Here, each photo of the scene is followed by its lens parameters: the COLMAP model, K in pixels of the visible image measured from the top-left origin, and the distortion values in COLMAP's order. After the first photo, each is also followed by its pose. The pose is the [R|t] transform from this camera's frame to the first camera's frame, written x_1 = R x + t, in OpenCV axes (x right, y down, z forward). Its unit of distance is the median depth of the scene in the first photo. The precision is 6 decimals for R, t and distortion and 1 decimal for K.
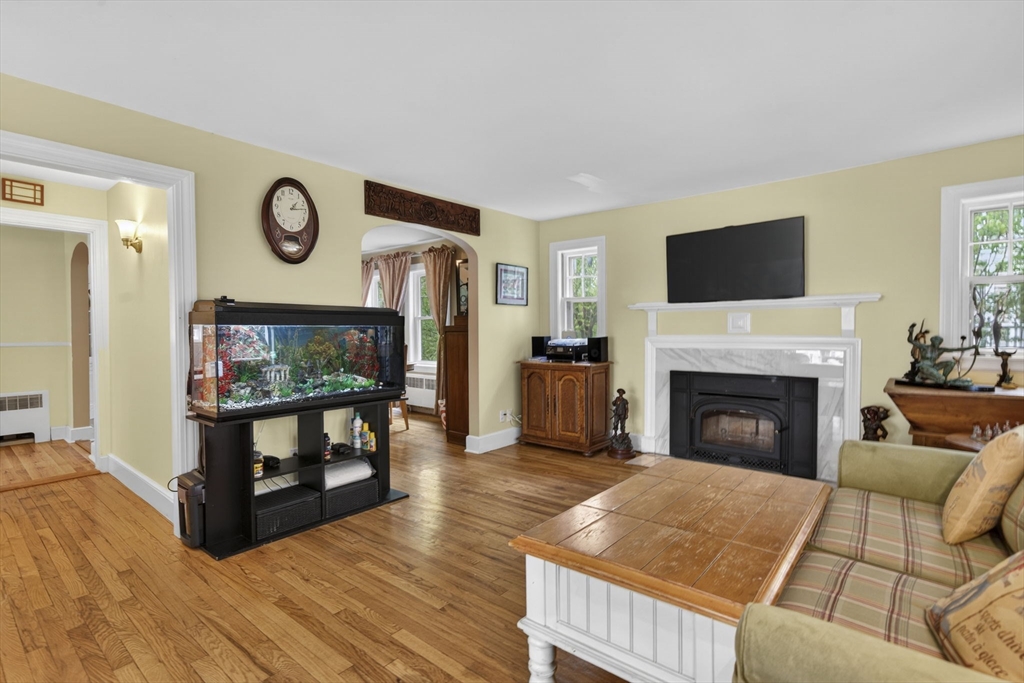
lens RADIAL K [[476.1, 0, 506.6], [0, 476.1, 335.8], [0, 0, 1]] dist [-0.003413, 0.003372]
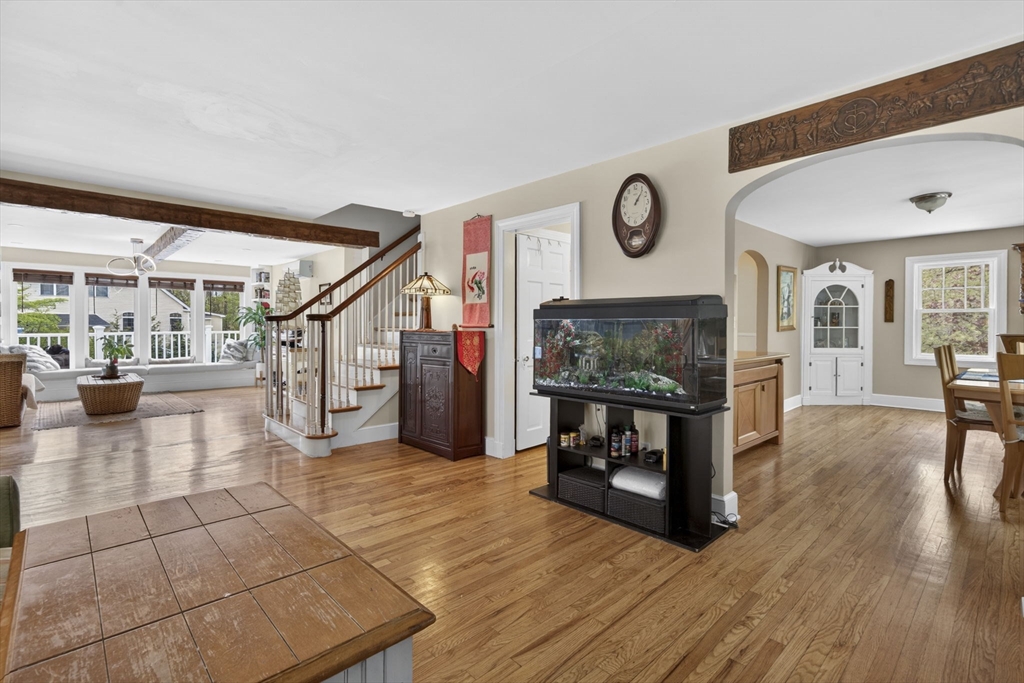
lens RADIAL K [[476.1, 0, 516.5], [0, 476.1, 325.7], [0, 0, 1]] dist [-0.003413, 0.003372]
pose [[-0.094050, 0.004900, -0.995555, 0.415542], [-0.013194, 0.999894, 0.006167, -0.007242], [0.995480, 0.013716, -0.093976, 0.604079]]
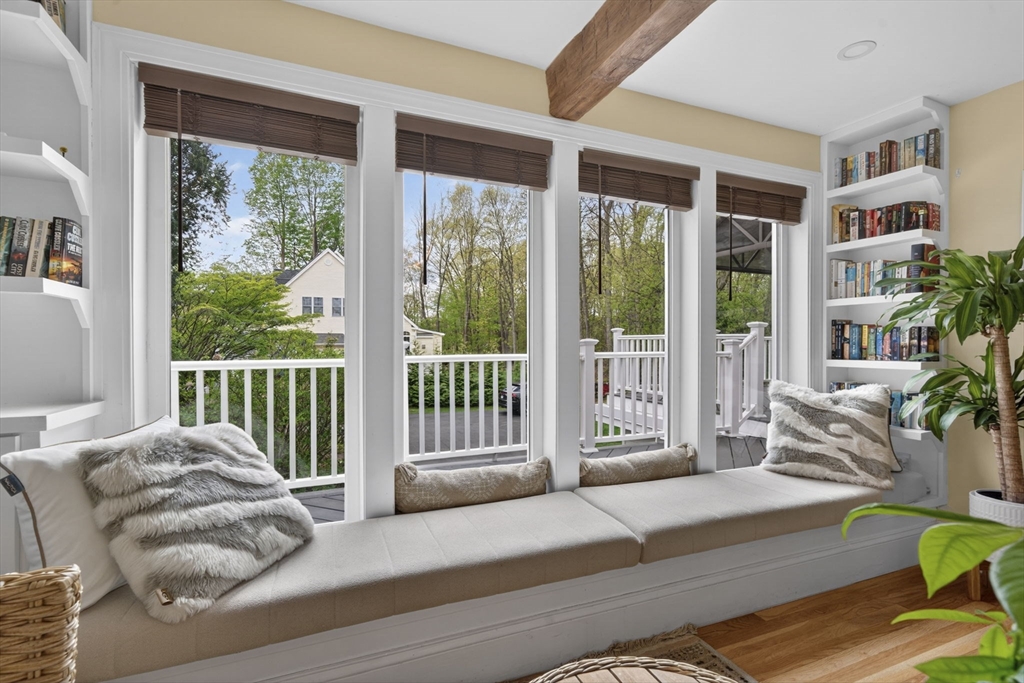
lens RADIAL K [[476.1, 0, 510.9], [0, 476.1, 345.9], [0, 0, 1]] dist [-0.003413, 0.003372]
pose [[-0.446546, 0.007003, -0.894733, -0.845329], [-0.010084, 0.999866, 0.012859, 0.028907], [0.894704, 0.014765, -0.446416, -0.858425]]
